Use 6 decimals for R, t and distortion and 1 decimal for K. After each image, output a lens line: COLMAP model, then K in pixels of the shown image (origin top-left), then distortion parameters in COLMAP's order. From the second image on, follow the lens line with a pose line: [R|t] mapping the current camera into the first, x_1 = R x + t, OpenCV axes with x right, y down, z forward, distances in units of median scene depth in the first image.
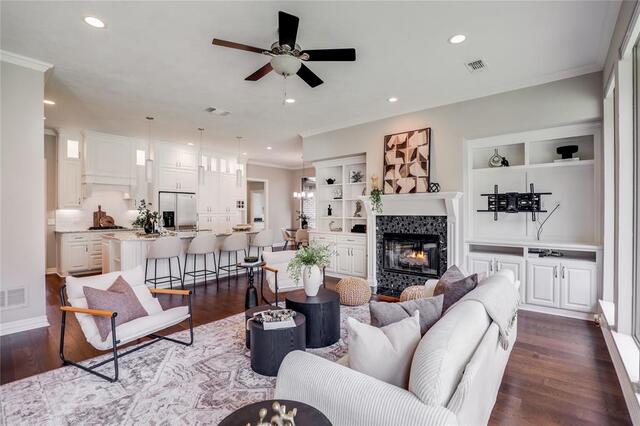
lens RADIAL K [[295.9, 0, 323.7], [0, 295.9, 210.7], [0, 0, 1]] dist [-0.026525, -0.000102]
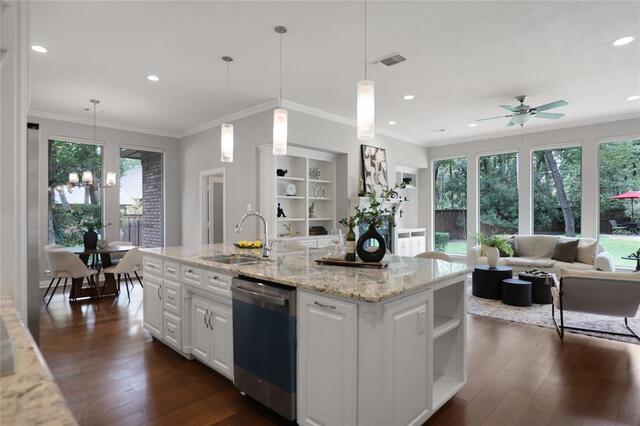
lens RADIAL K [[357.6, 0, 321.7], [0, 357.6, 212.3], [0, 0, 1]] dist [-0.028951, 0.000063]
pose [[0.054124, 0.003411, 0.998528, -1.242489], [0.000205, 0.999994, -0.003427, 0.009480], [-0.998534, 0.000390, 0.054123, 1.167313]]
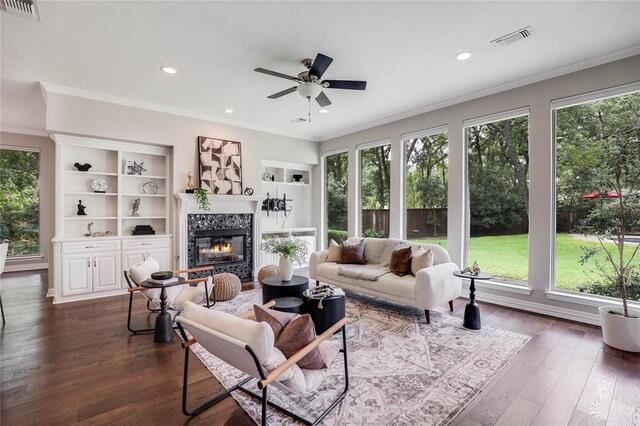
lens RADIAL K [[297.3, 0, 320.4], [0, 297.3, 214.0], [0, 0, 1]] dist [-0.021737, -0.001066]
pose [[0.169061, -0.005860, 0.985588, -0.791757], [-0.003197, 0.999974, 0.006494, 0.009523], [-0.985600, -0.004249, 0.169038, 0.442244]]
